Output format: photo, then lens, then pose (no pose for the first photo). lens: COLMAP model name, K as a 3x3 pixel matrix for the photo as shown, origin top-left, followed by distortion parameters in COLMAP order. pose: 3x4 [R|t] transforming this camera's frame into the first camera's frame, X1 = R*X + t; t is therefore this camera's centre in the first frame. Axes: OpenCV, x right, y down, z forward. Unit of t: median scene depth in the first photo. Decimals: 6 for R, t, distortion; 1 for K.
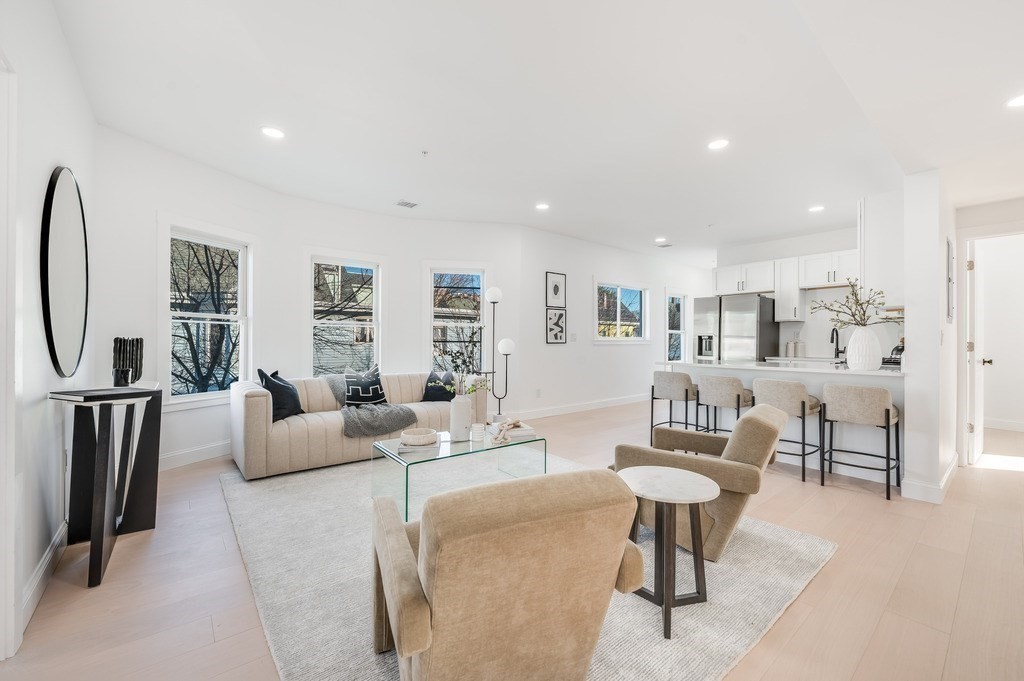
lens RADIAL K [[410.7, 0, 510.0], [0, 410.7, 338.6], [0, 0, 1]] dist [0.001298, -0.001390]
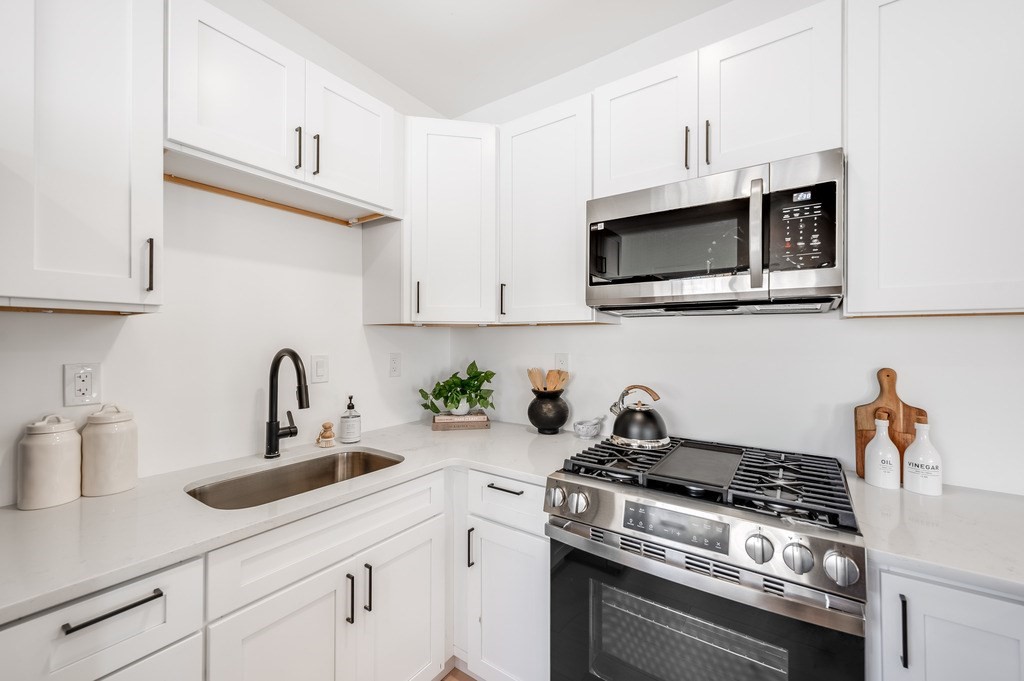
lens RADIAL K [[410.7, 0, 508.0], [0, 410.7, 336.2], [0, 0, 1]] dist [-0.005936, -0.000205]
pose [[-0.266776, 0.003643, 0.963752, 0.464153], [-0.005972, 0.999967, -0.005433, -0.031918], [-0.963740, -0.007205, -0.266746, 0.875740]]
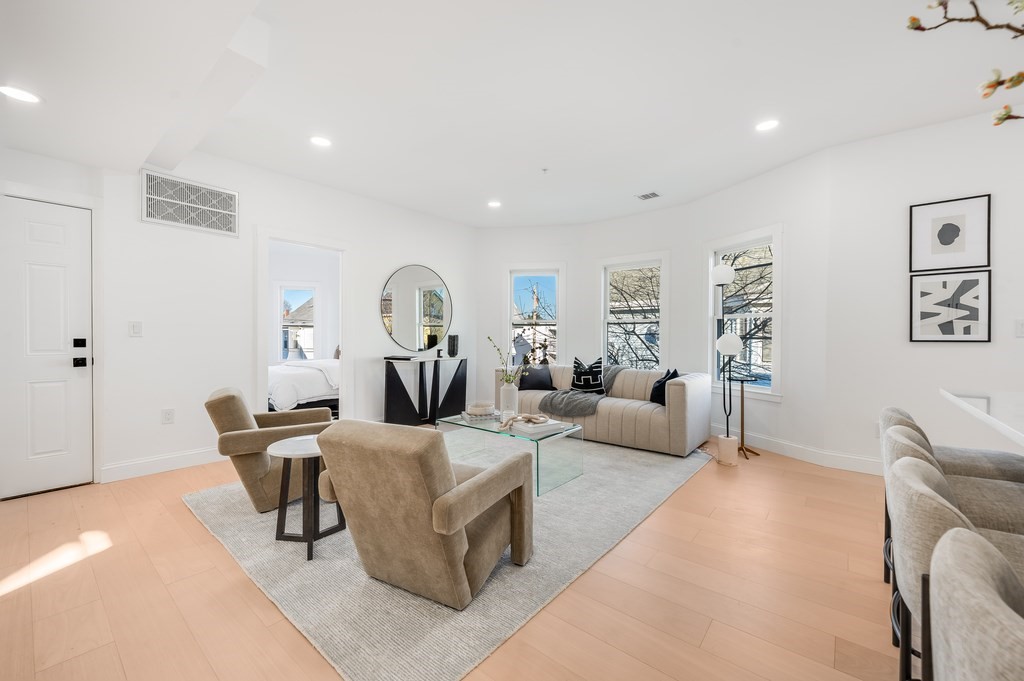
lens RADIAL K [[410.7, 0, 509.7], [0, 410.7, 337.9], [0, 0, 1]] dist [0.001298, -0.001390]
pose [[0.186550, 0.000638, -0.982445, 0.506976], [0.001852, 0.999998, 0.001001, 0.005101], [0.982444, -0.002006, 0.186549, 0.393121]]
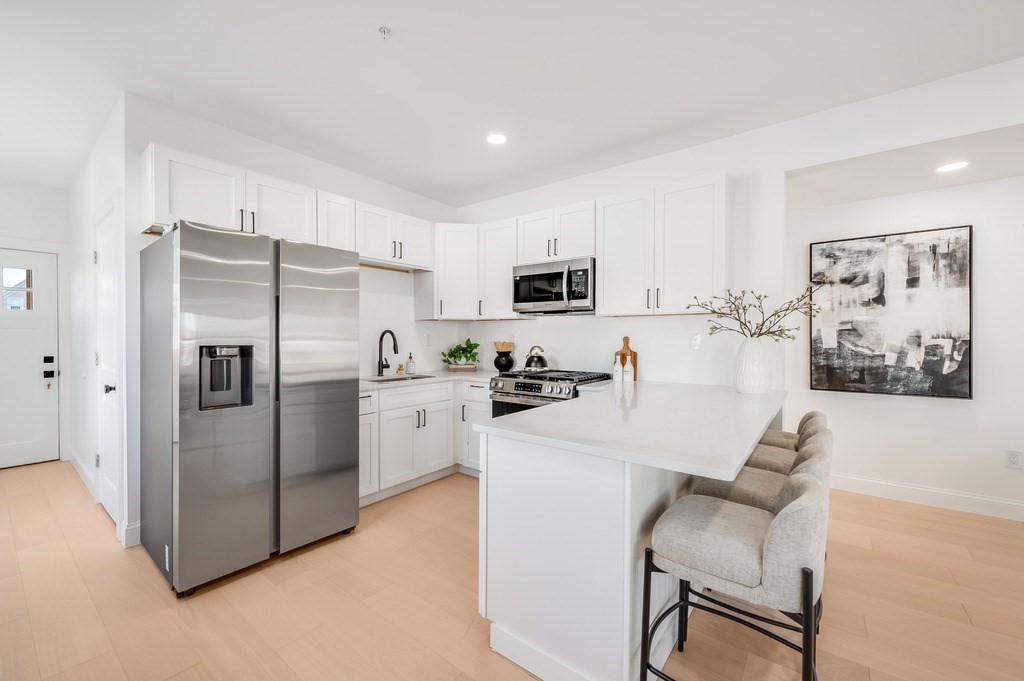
lens RADIAL K [[410.7, 0, 508.1], [0, 410.7, 338.0], [0, 0, 1]] dist [0.001298, -0.001390]
pose [[-0.228720, -0.008623, 0.973454, 0.111900], [-0.005289, 0.999957, 0.007615, -0.018313], [-0.973478, -0.003407, -0.228756, 0.904803]]
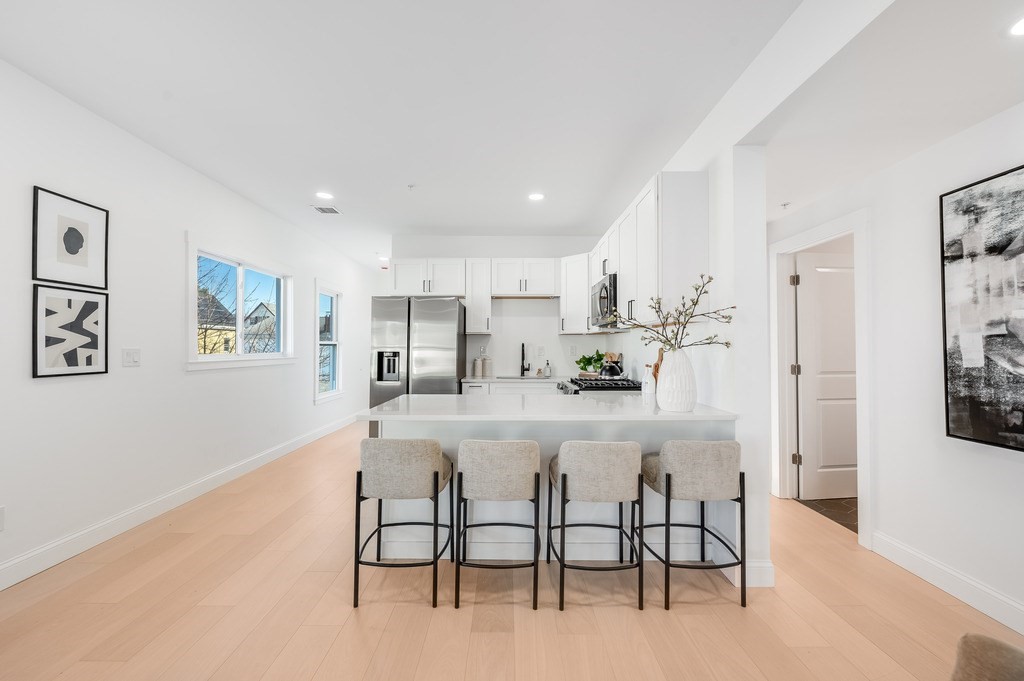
lens RADIAL K [[410.7, 0, 511.1], [0, 410.7, 342.9], [0, 0, 1]] dist [0.001298, -0.001390]
pose [[0.630154, 0.007888, 0.776431, 0.072458], [-0.003158, 0.999966, -0.007596, -0.018577], [-0.776464, 0.002334, 0.630157, 0.426321]]
